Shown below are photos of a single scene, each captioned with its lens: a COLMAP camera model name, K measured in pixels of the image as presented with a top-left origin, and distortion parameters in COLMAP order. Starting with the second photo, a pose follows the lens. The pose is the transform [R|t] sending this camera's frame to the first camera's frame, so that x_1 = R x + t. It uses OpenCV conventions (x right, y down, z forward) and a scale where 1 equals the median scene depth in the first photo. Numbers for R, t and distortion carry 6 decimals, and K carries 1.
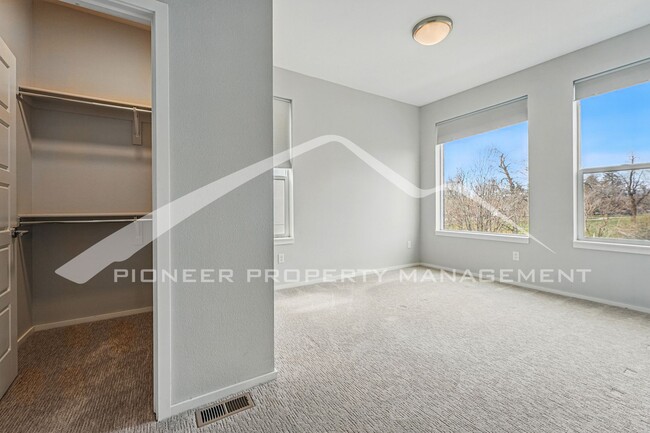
lens RADIAL K [[273.2, 0, 324.6], [0, 273.2, 205.8], [0, 0, 1]] dist [0.000480, 0.000100]
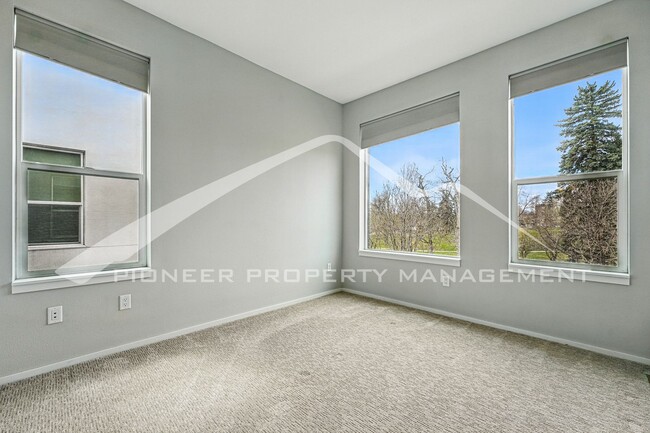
lens RADIAL K [[250.9, 0, 325.0], [0, 250.9, 216.5], [0, 0, 1]] dist [0.000210, -0.000028]
pose [[0.975774, 0.011981, 0.218454, 0.131696], [-0.008750, 0.999838, -0.015751, -0.001059], [-0.218607, 0.013458, 0.975720, 0.261378]]
